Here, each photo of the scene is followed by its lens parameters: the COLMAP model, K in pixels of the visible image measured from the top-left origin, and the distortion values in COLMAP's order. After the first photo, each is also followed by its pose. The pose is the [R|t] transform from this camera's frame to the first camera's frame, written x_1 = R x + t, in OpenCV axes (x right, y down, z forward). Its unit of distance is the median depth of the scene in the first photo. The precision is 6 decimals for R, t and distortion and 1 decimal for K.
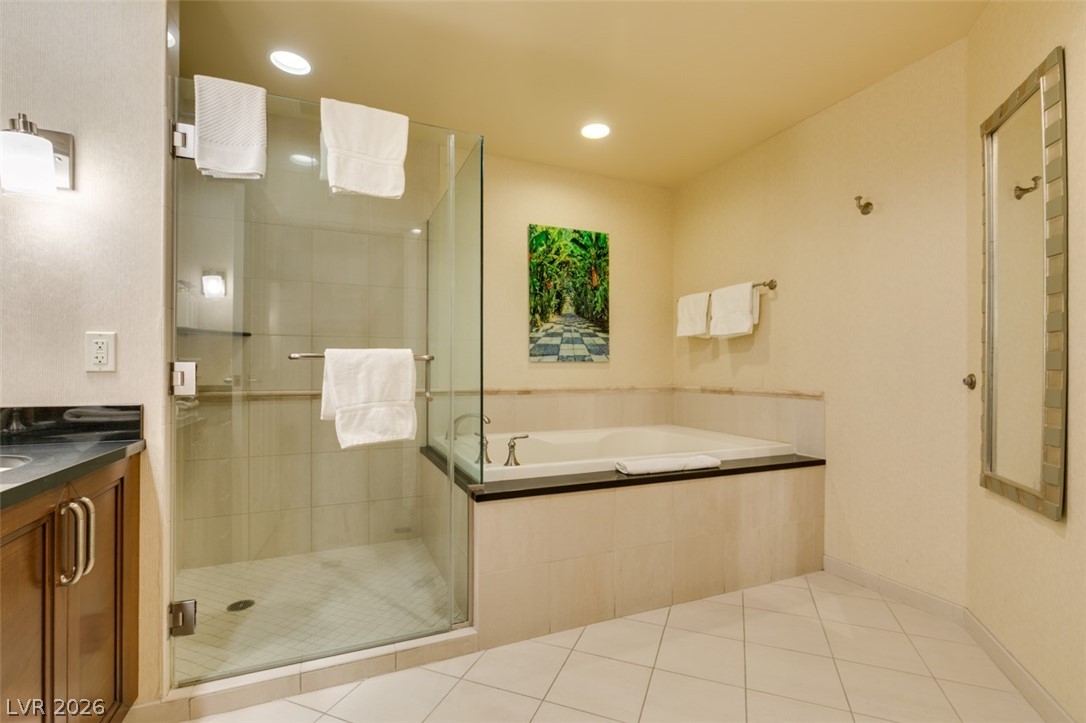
lens RADIAL K [[484.0, 0, 546.0], [0, 484.0, 366.4], [0, 0, 1]] dist [-0.001266, -0.000448]
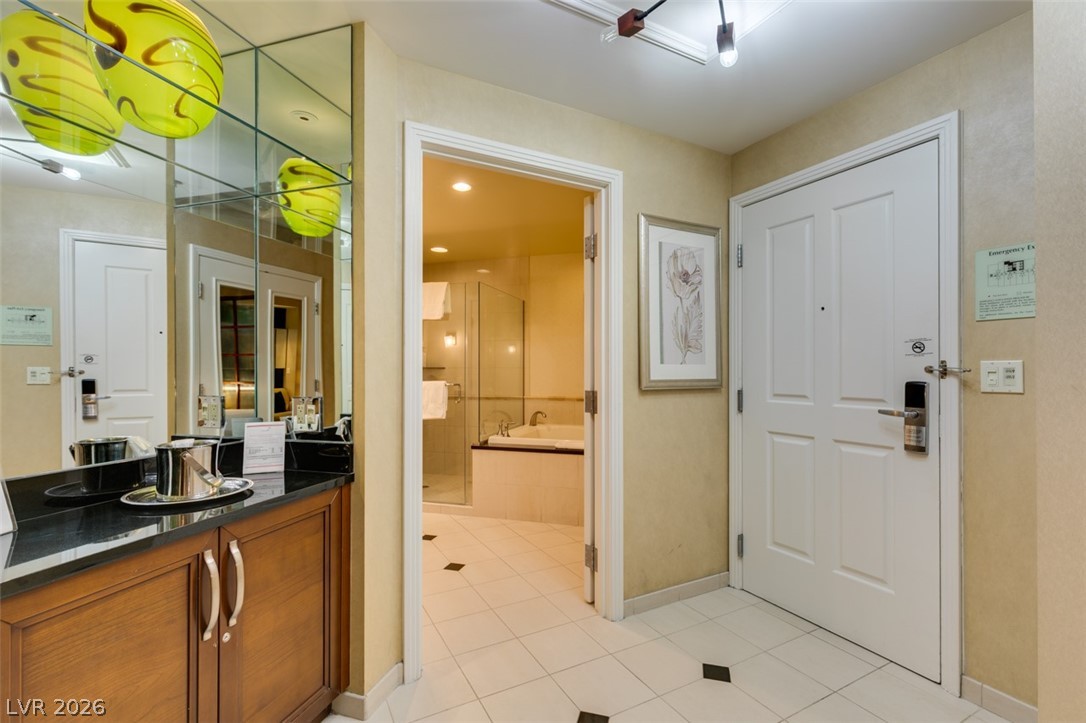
lens RADIAL K [[484.0, 0, 546.0], [0, 484.0, 366.4], [0, 0, 1]] dist [-0.001266, -0.000448]
pose [[0.769708, -0.005909, -0.638368, 1.104292], [0.007459, 0.999972, -0.000263, -0.068910], [0.638352, -0.004559, 0.769731, -0.354041]]
